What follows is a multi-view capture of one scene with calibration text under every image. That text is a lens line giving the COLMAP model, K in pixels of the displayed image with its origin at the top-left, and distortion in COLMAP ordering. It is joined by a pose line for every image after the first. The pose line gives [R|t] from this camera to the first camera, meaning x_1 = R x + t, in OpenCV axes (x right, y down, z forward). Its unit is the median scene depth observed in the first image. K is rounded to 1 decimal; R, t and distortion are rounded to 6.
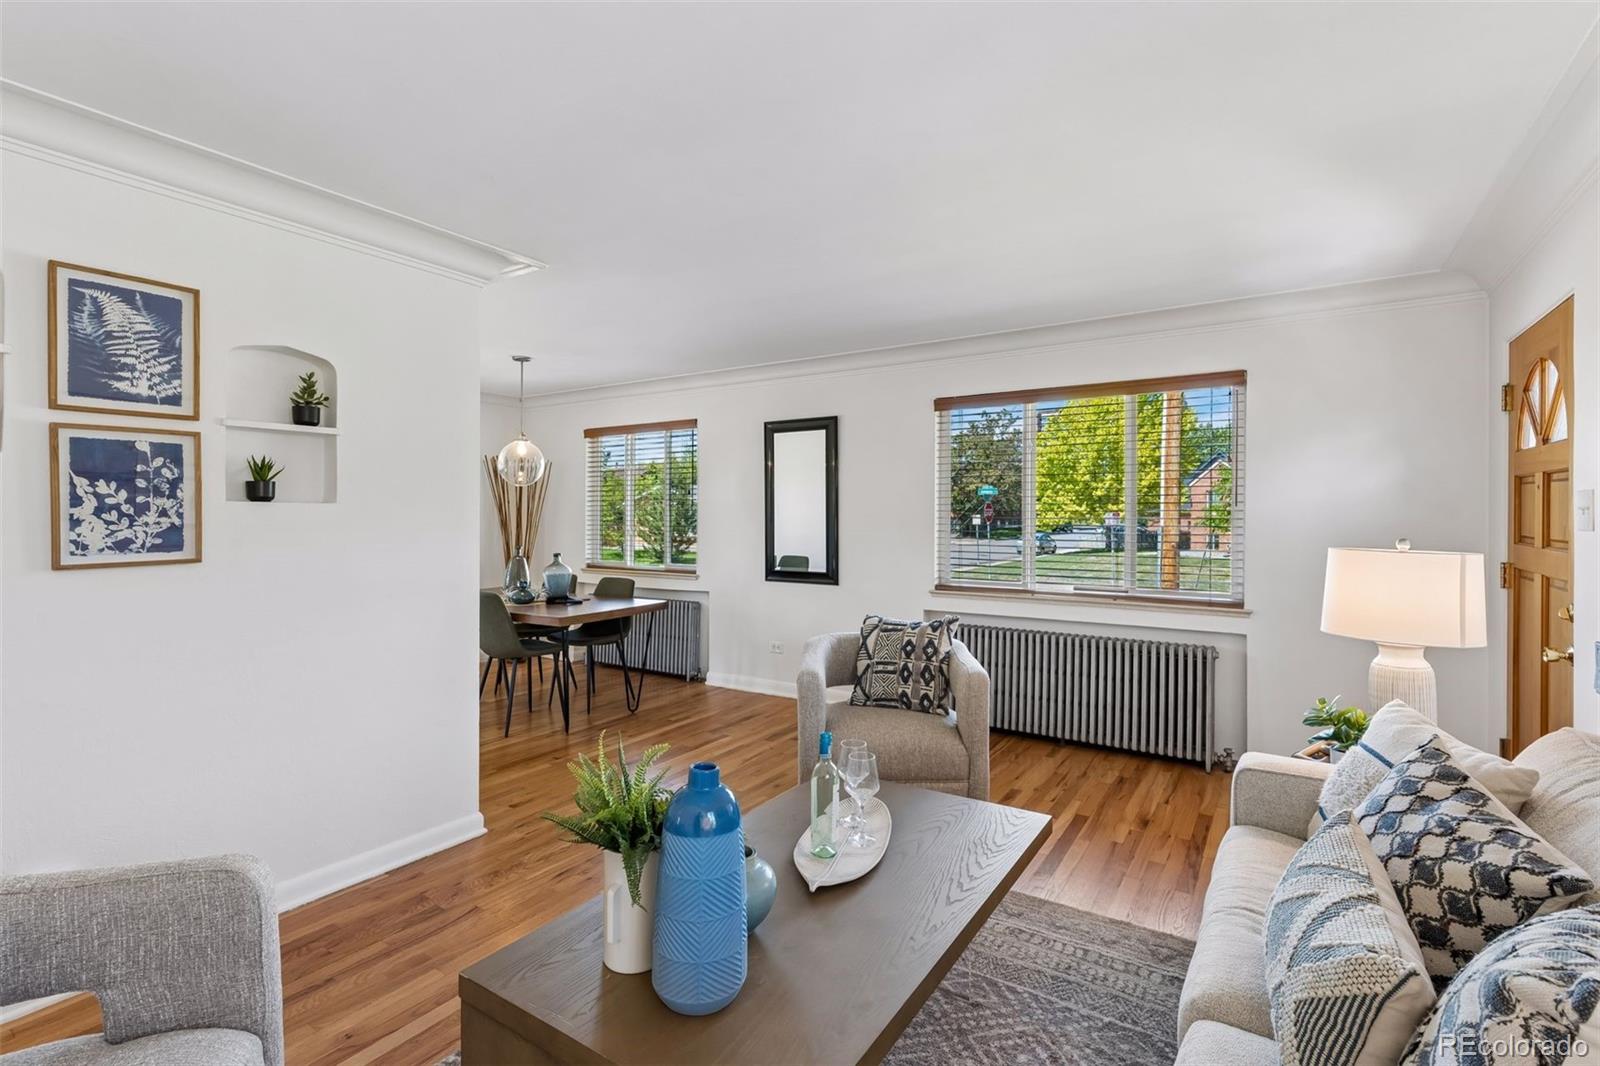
lens RADIAL K [[737.1, 0, 804.0], [0, 737.1, 505.2], [0, 0, 1]] dist [0.002831, -0.001667]
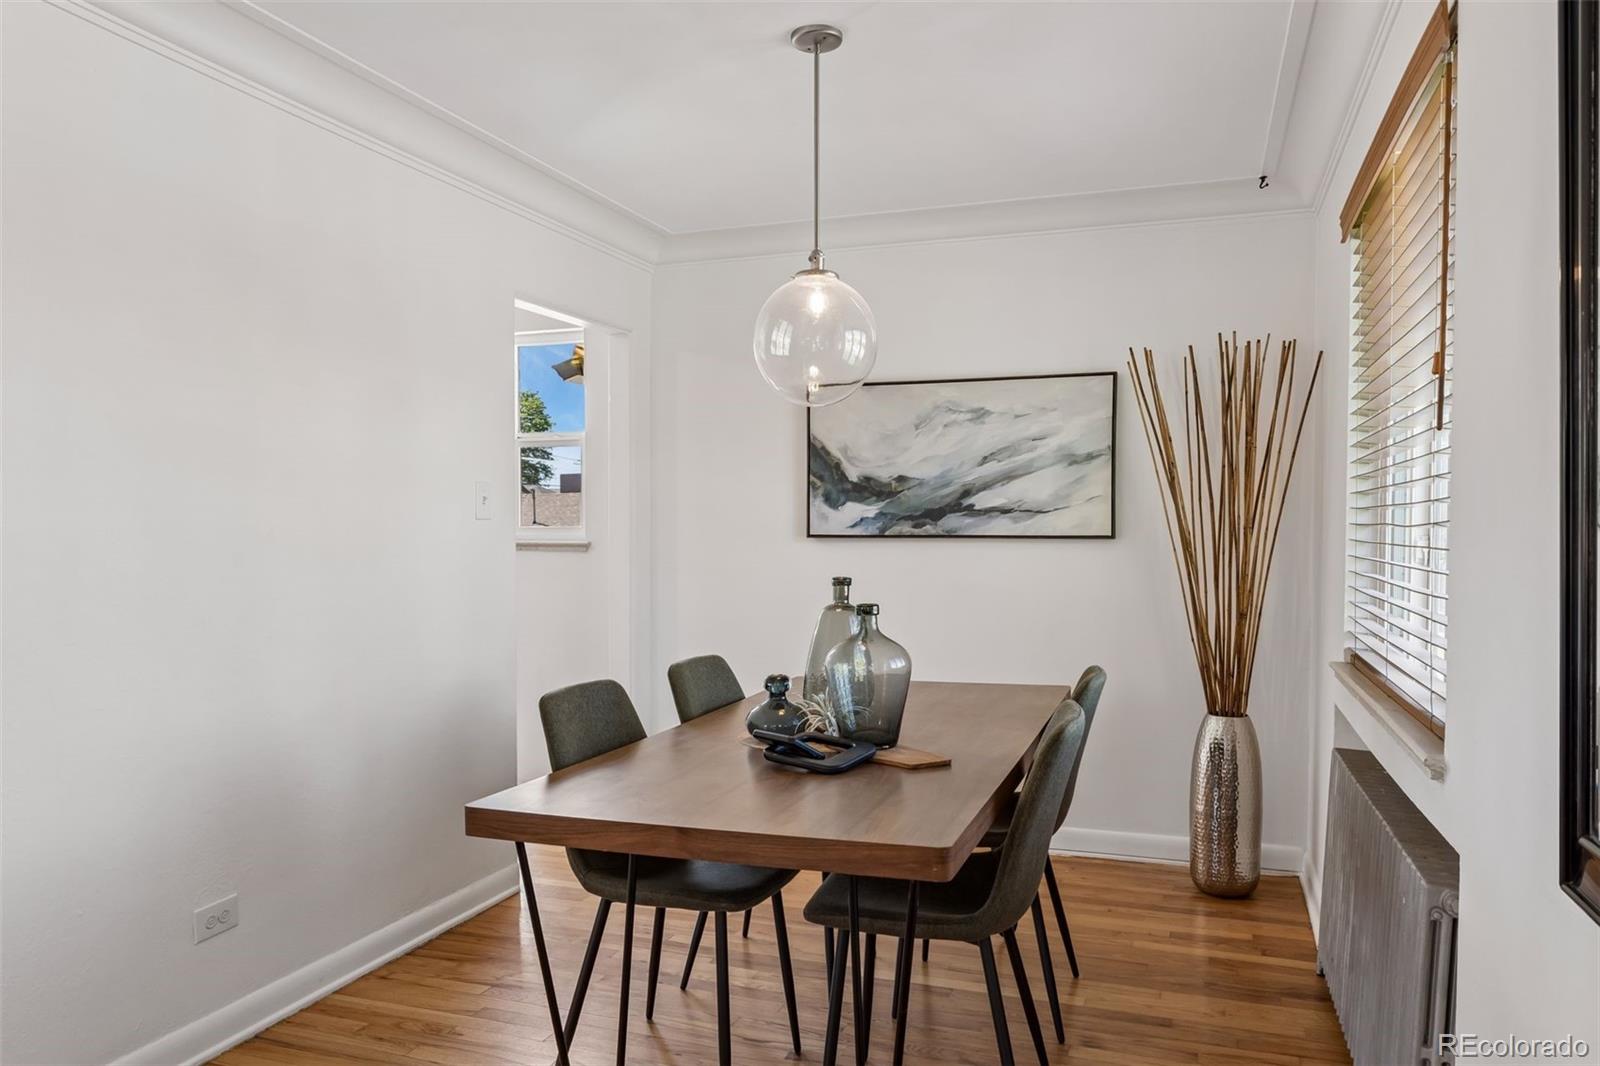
lens RADIAL K [[1093.9, 0, 809.7], [0, 1093.9, 541.1], [0, 0, 1]] dist [-0.002258, 0.011827]
pose [[0.247317, 0.011868, -0.968862, 0.146012], [0.015016, 0.999758, 0.016080, 0.031674], [0.968818, -0.018526, 0.247079, 0.953907]]
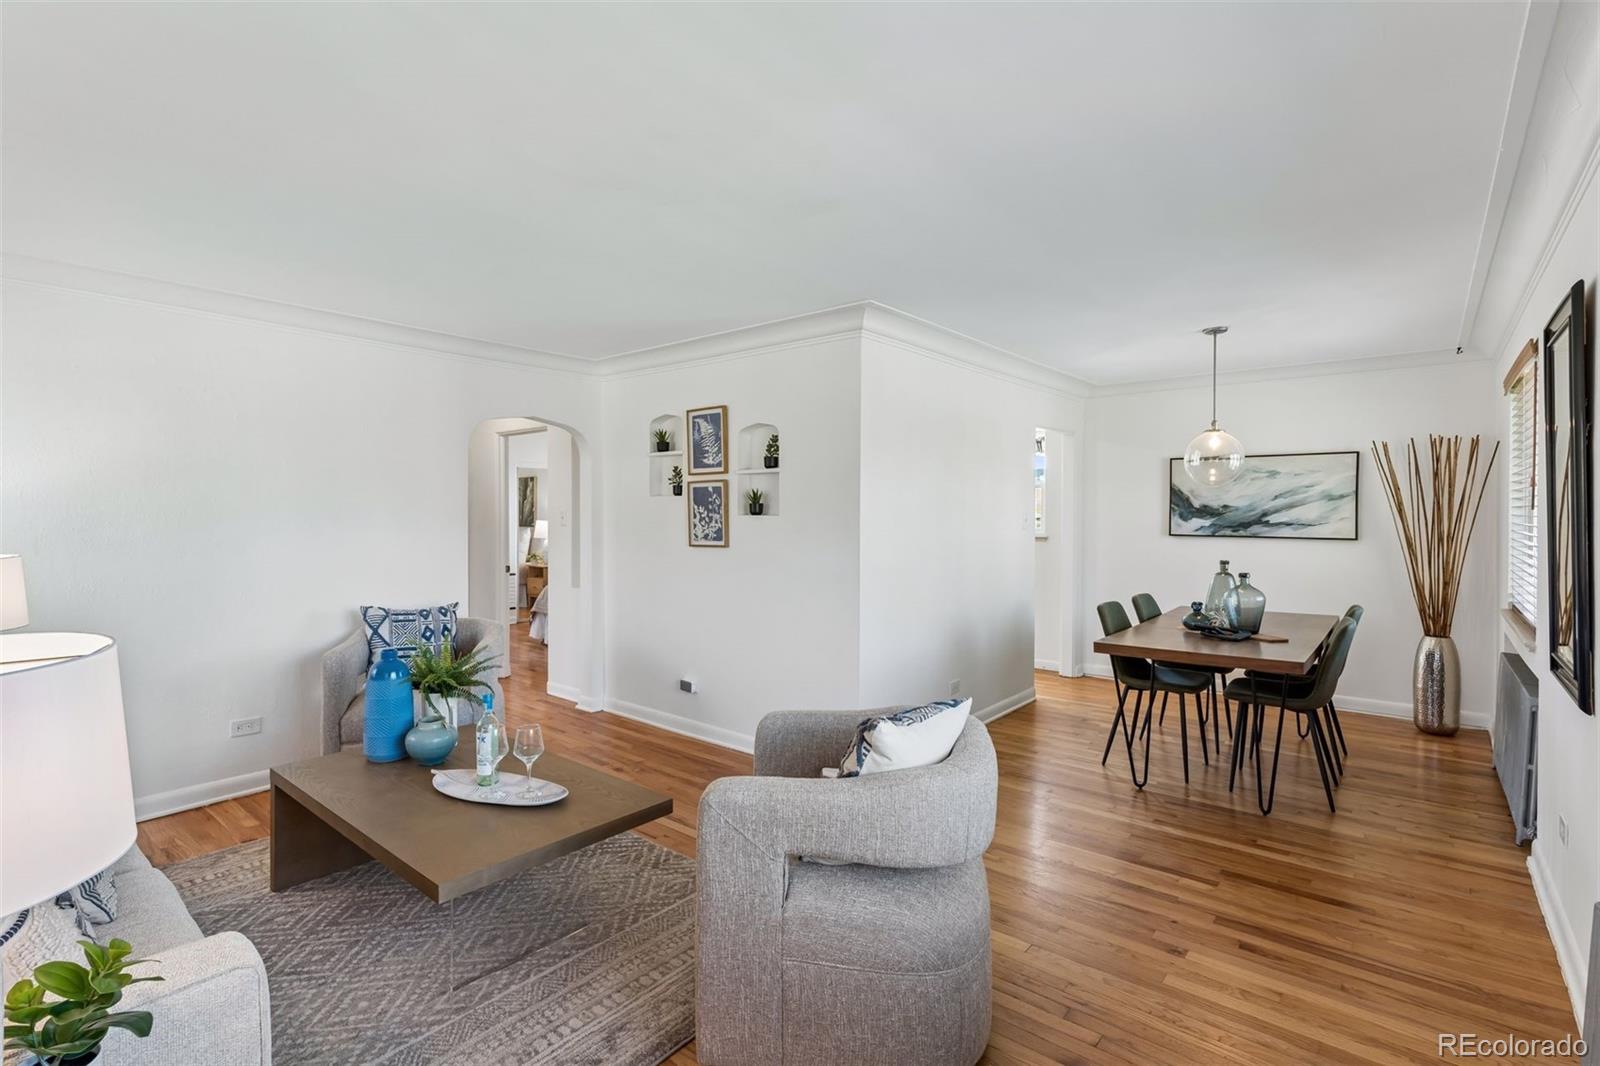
lens RADIAL K [[737.1, 0, 802.8], [0, 737.1, 510.3], [0, 0, 1]] dist [0.002831, -0.001667]
pose [[-0.109901, -0.003214, -0.993937, 0.531449], [0.014069, 0.999890, -0.004789, -0.003239], [0.993843, -0.014510, -0.109844, 0.706066]]
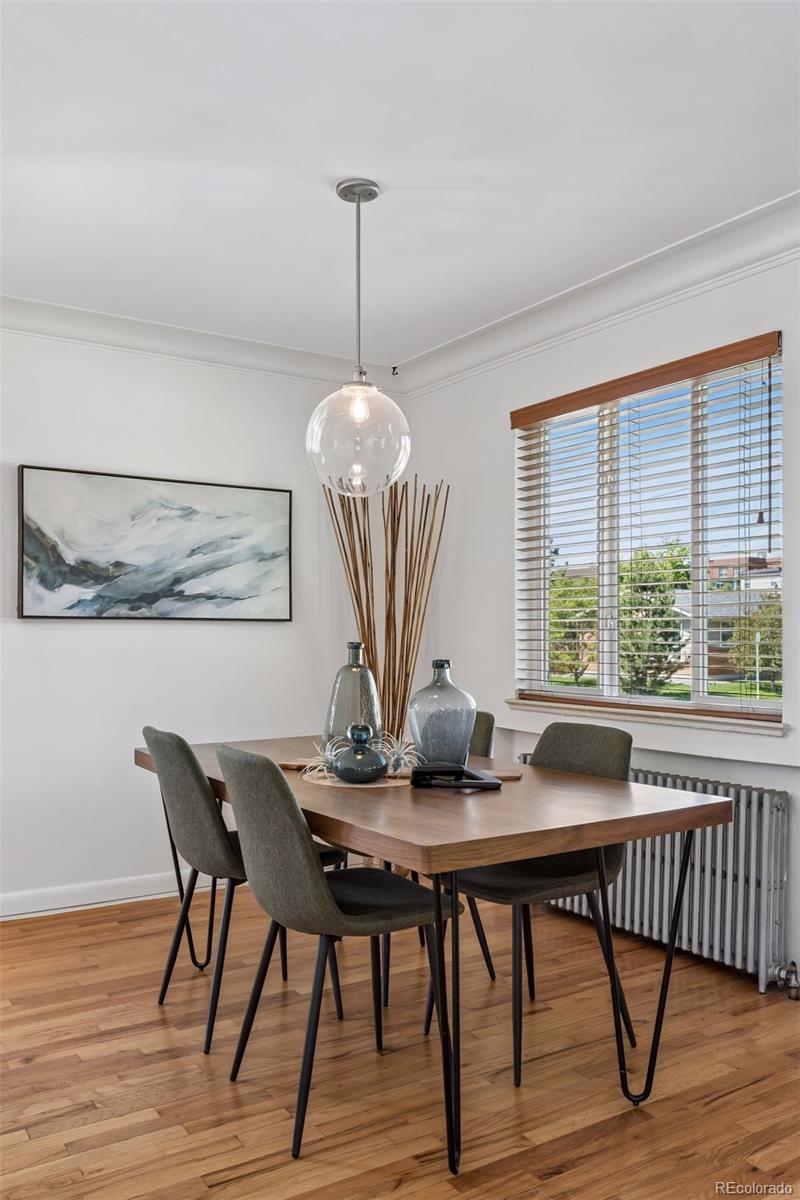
lens RADIAL K [[960.3, 0, 392.9], [0, 960.3, 599.1], [0, 0, 1]] dist [0.014967, -0.003131]
pose [[0.909875, -0.014241, -0.414638, -0.152972], [0.004346, 0.999683, -0.024799, 0.049647], [0.414859, 0.020762, 0.909649, 0.557804]]
